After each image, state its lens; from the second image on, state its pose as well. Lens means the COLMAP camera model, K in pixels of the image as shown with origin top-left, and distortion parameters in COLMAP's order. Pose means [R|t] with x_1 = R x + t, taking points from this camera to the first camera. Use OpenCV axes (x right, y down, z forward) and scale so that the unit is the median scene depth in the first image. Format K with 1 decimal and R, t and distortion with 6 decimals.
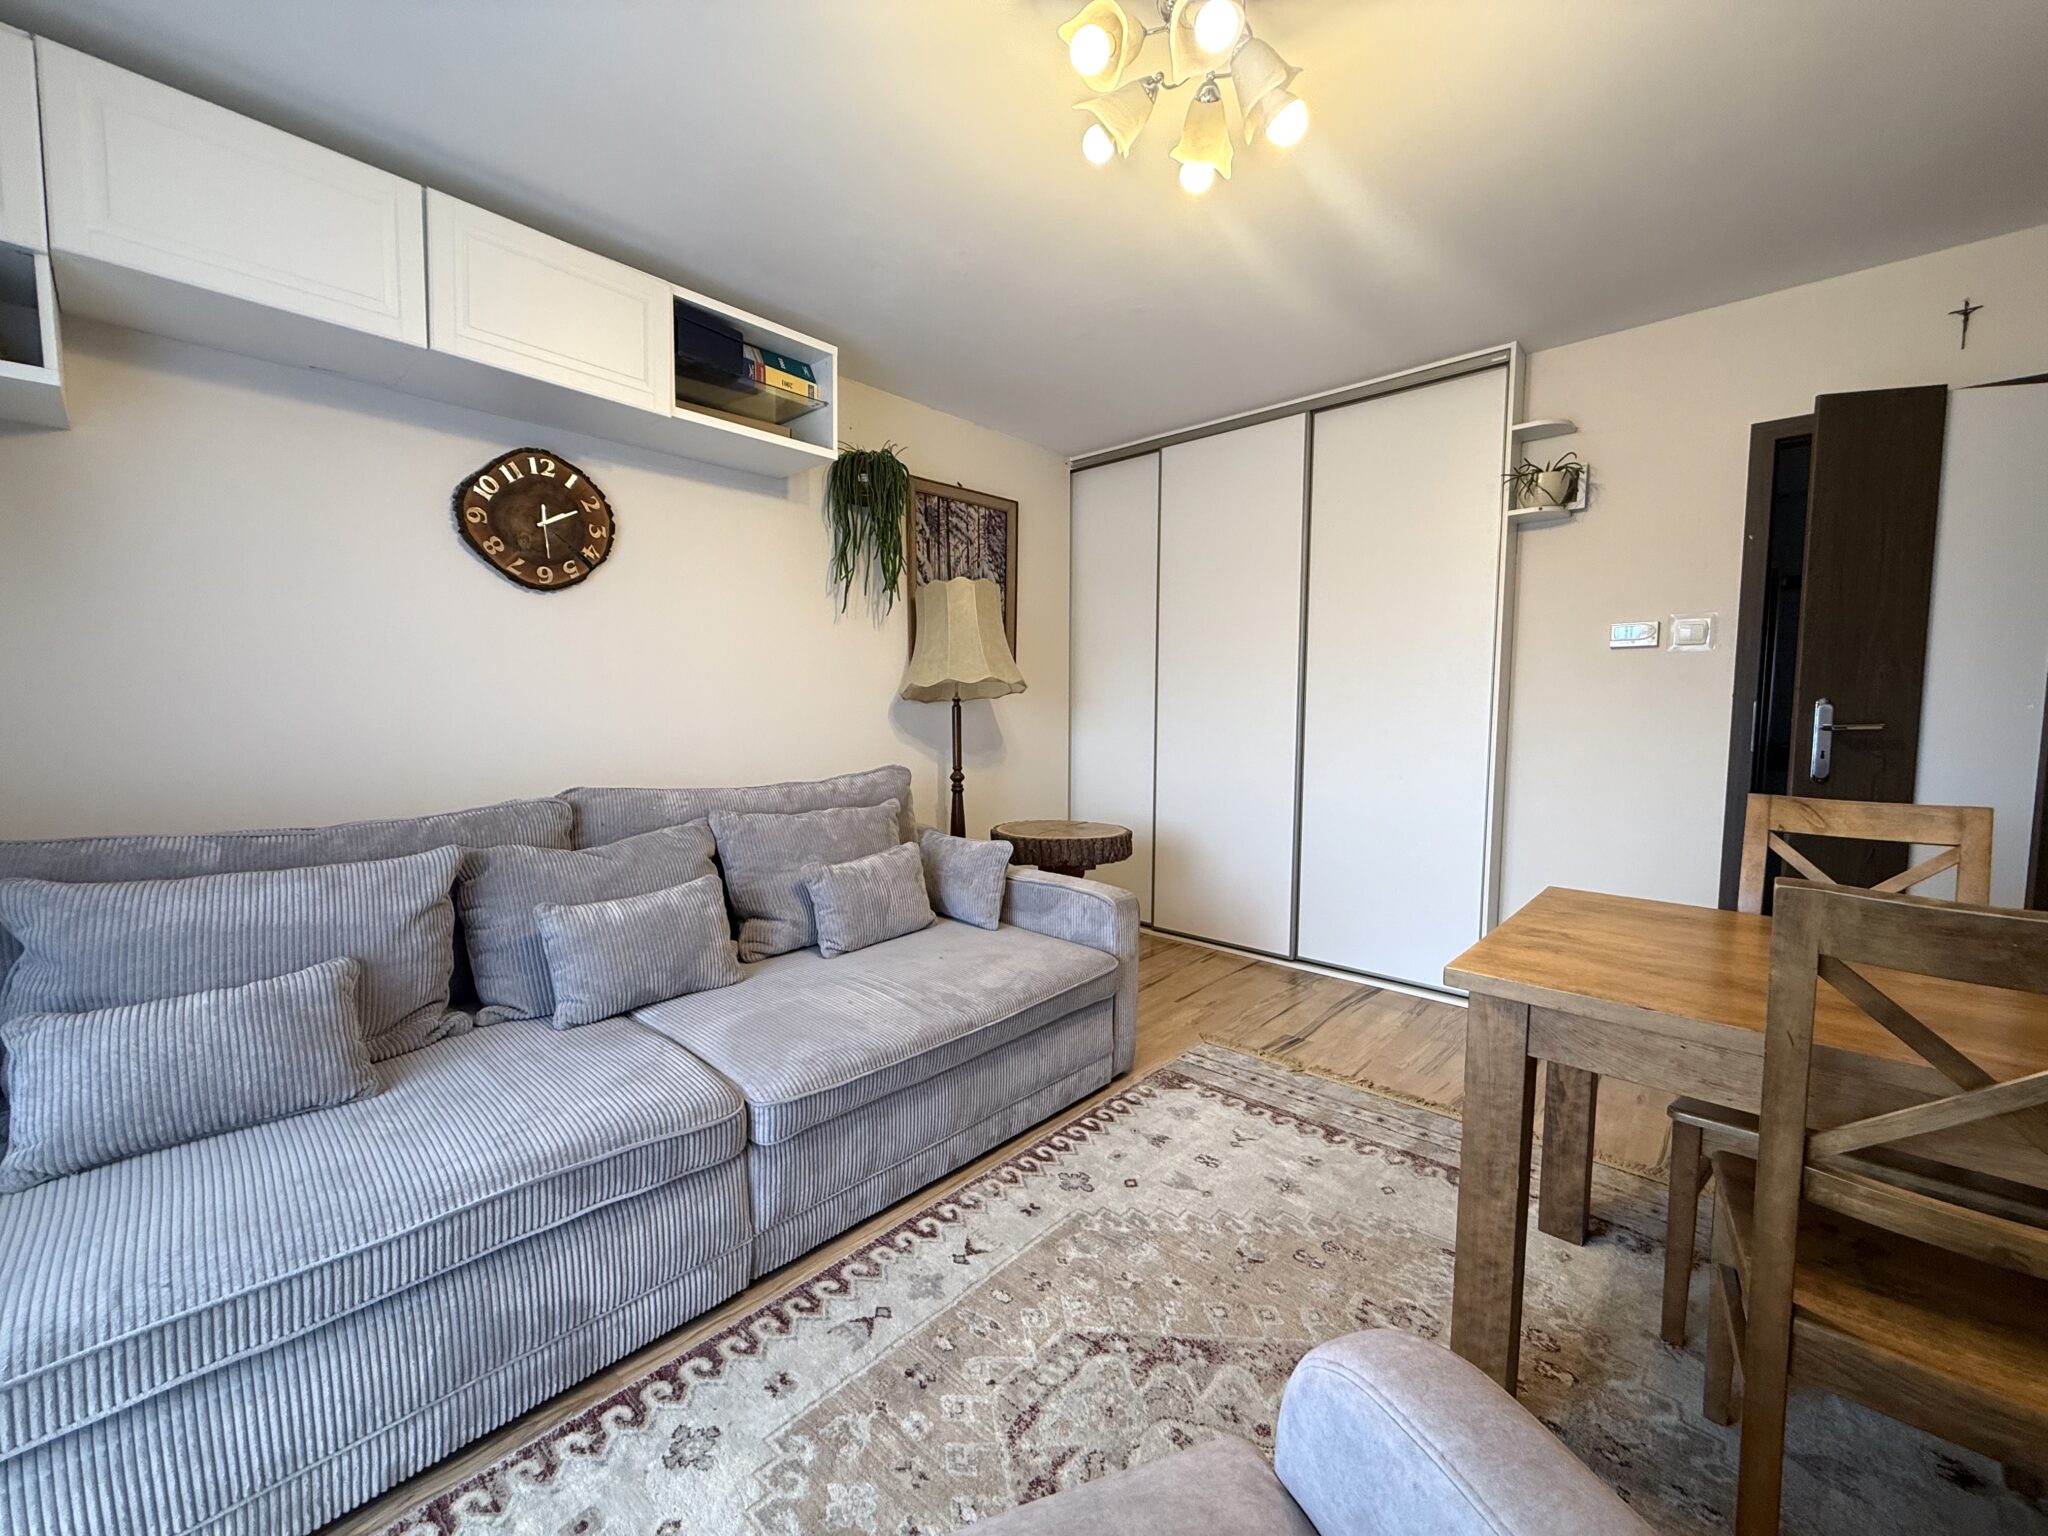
lens RADIAL K [[819.8, 0, 1013.7], [0, 819.8, 768.8], [0, 0, 1]] dist [-0.000693, 0.000027]
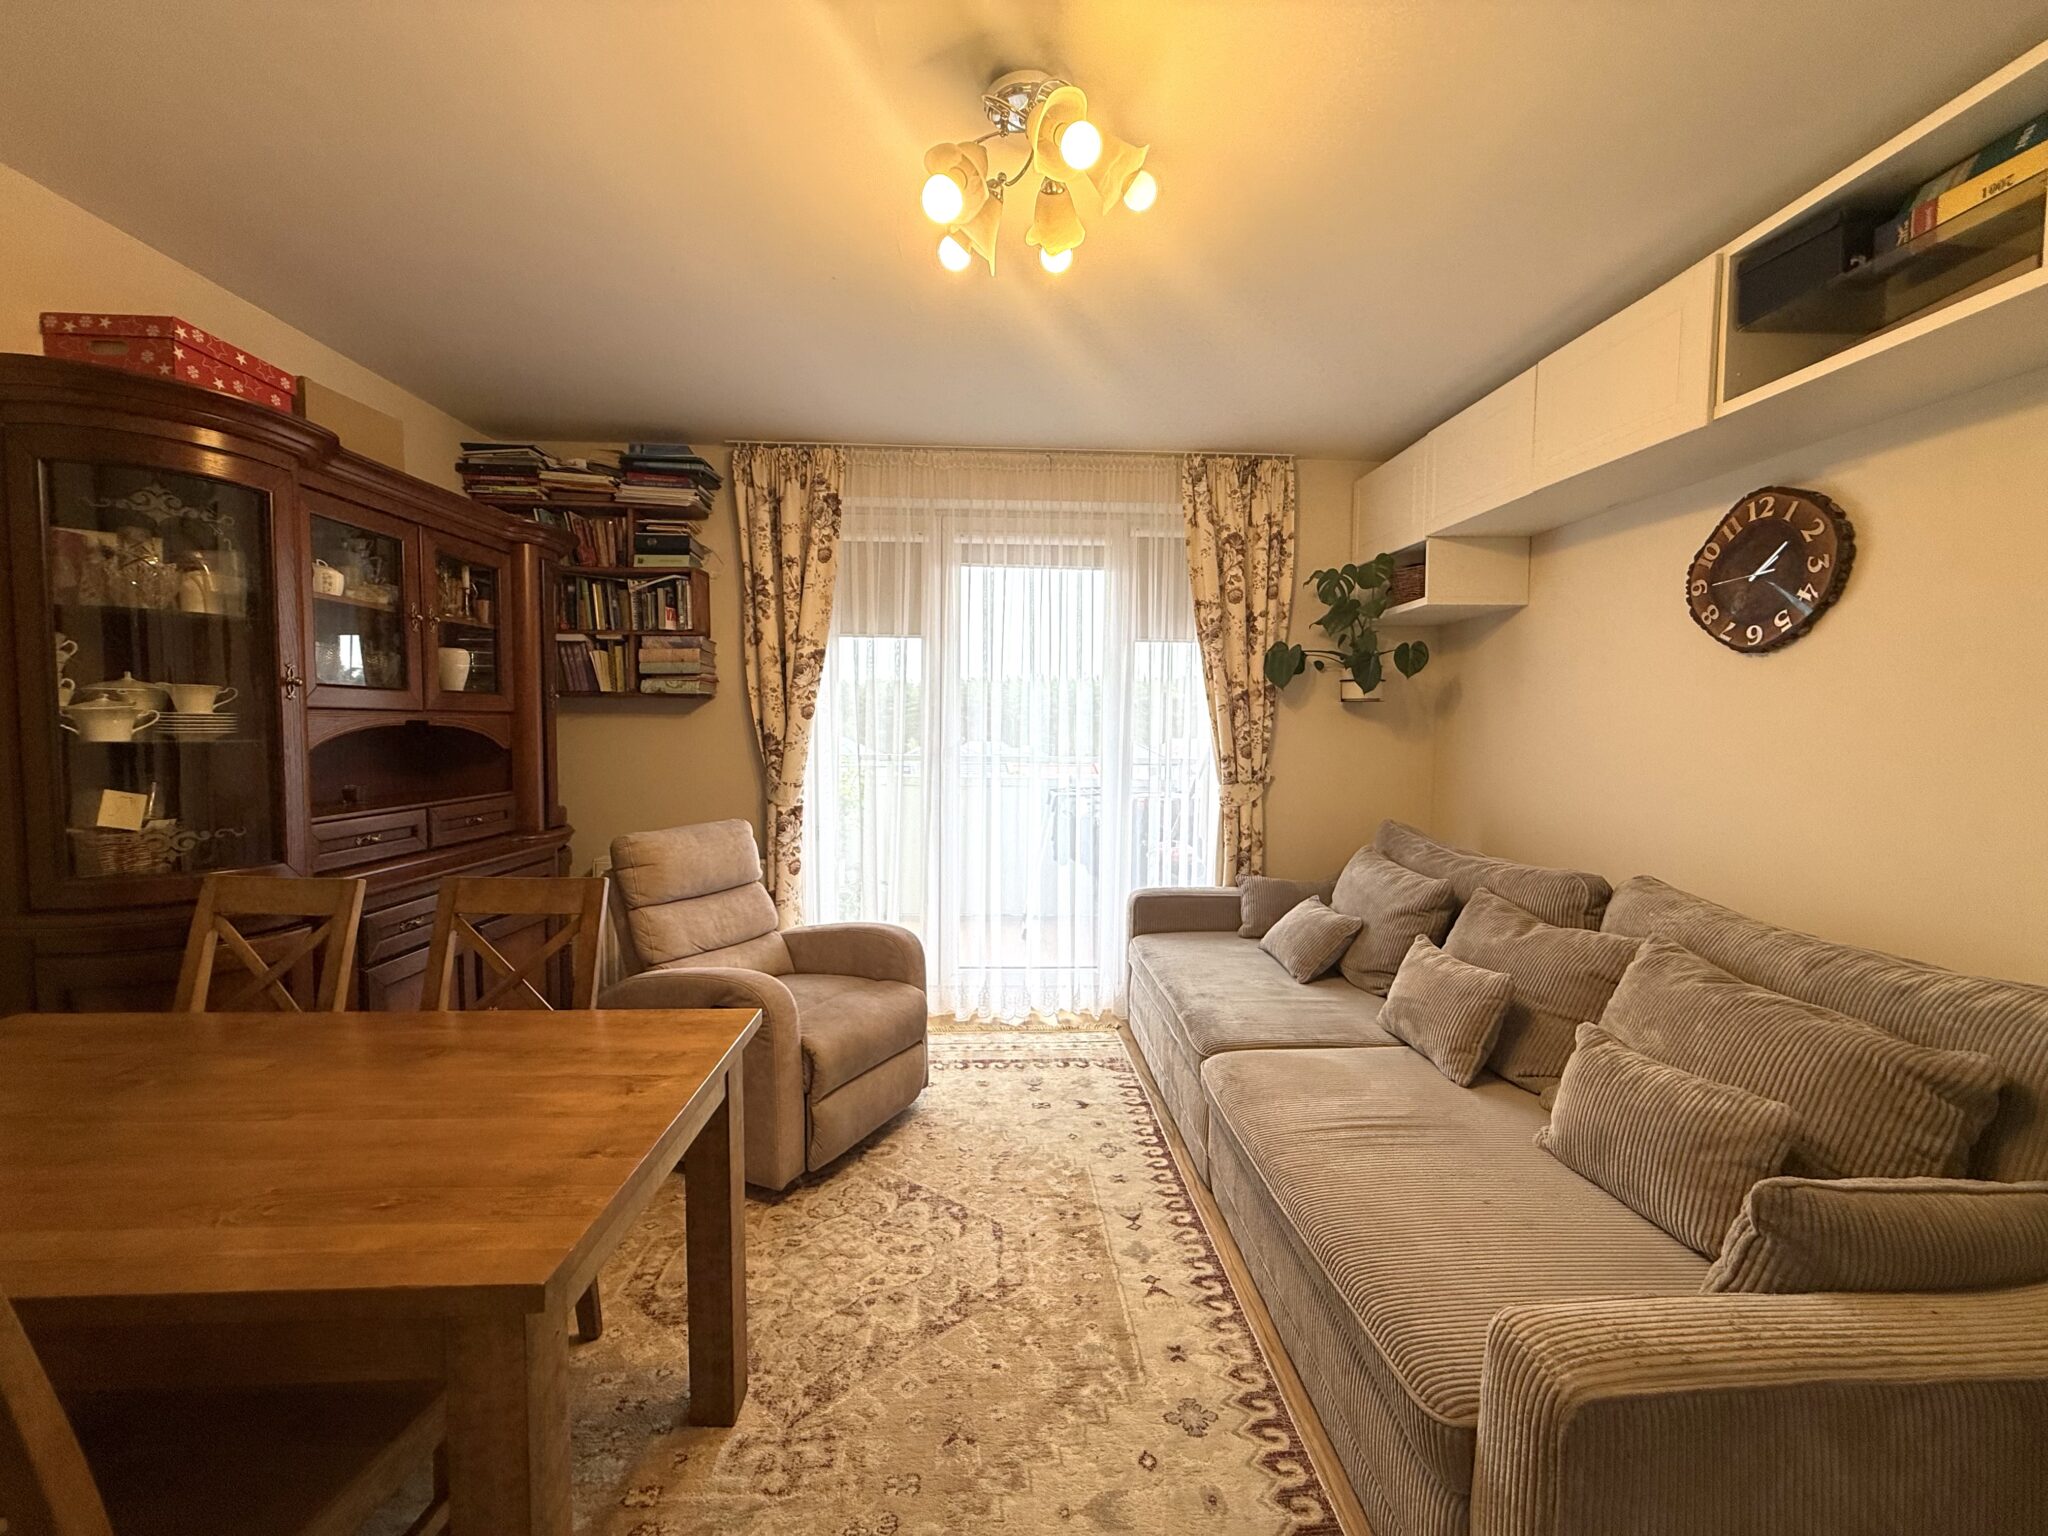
lens RADIAL K [[815.6, 0, 1016.9], [0, 815.6, 766.9], [0, 0, 1]] dist [0.000267, 0.000061]
pose [[-0.703707, 0.028658, -0.709912, 0.615498], [-0.066757, 0.992099, 0.106224, -0.150481], [0.707347, 0.122142, -0.696234, 1.147256]]
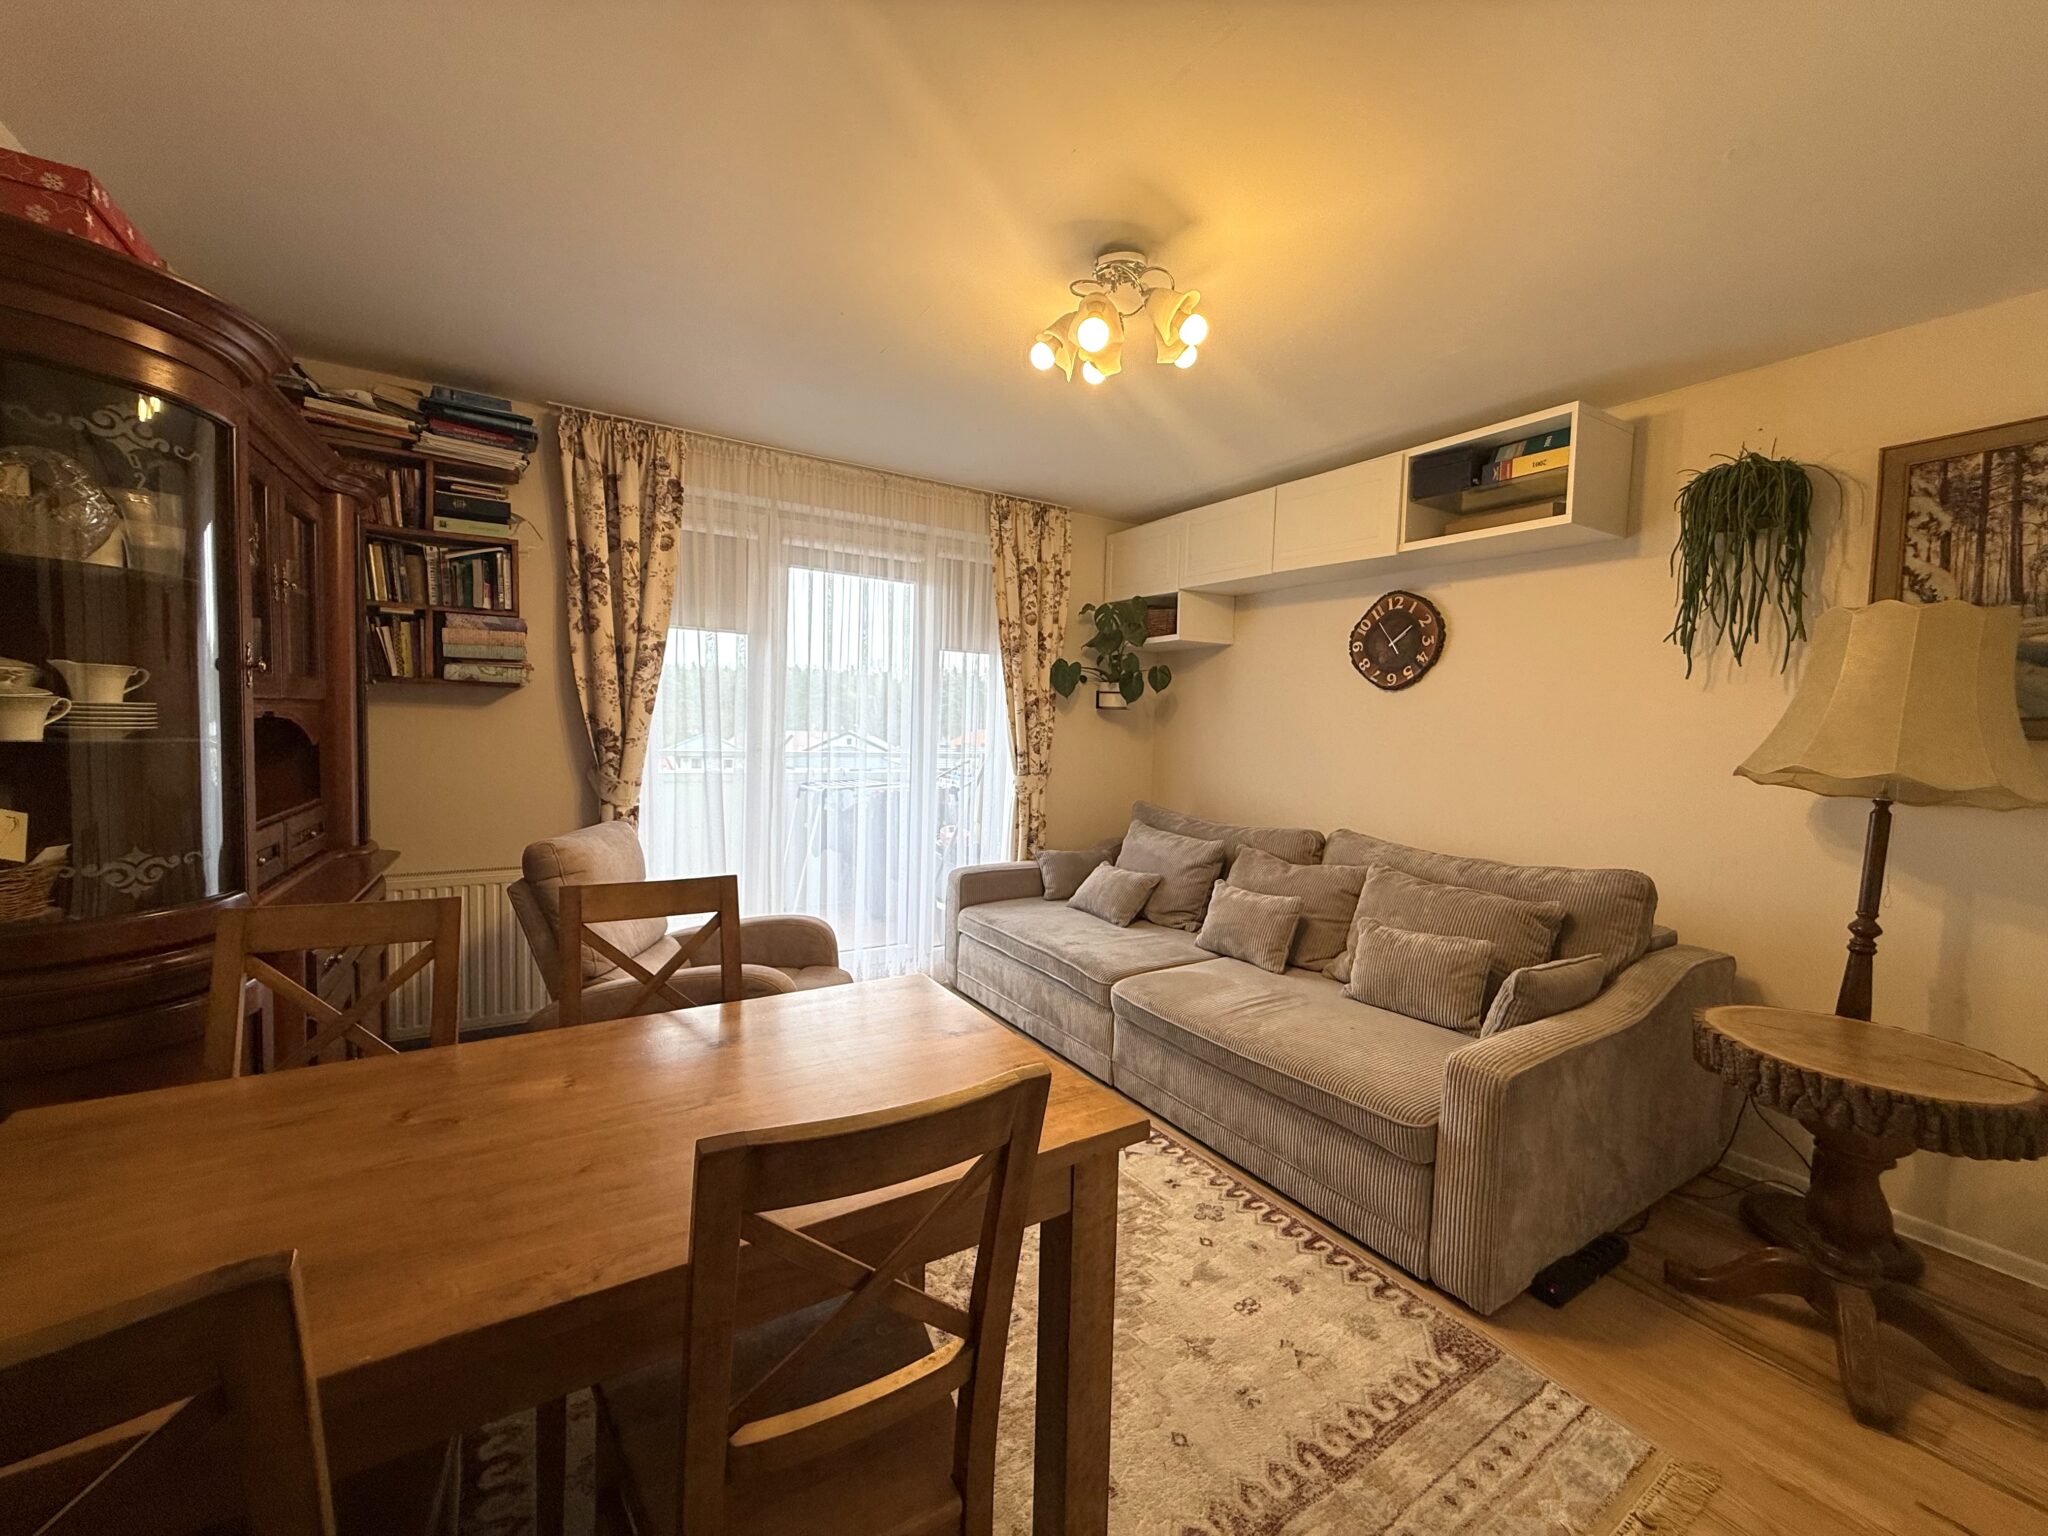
lens RADIAL K [[815.6, 0, 1016.9], [0, 815.6, 766.9], [0, 0, 1]] dist [0.000267, 0.000061]
pose [[-0.262450, 0.041403, -0.964057, 1.018937], [-0.104545, 0.991978, 0.071063, -0.129762], [0.959265, 0.119438, -0.256016, 0.819060]]
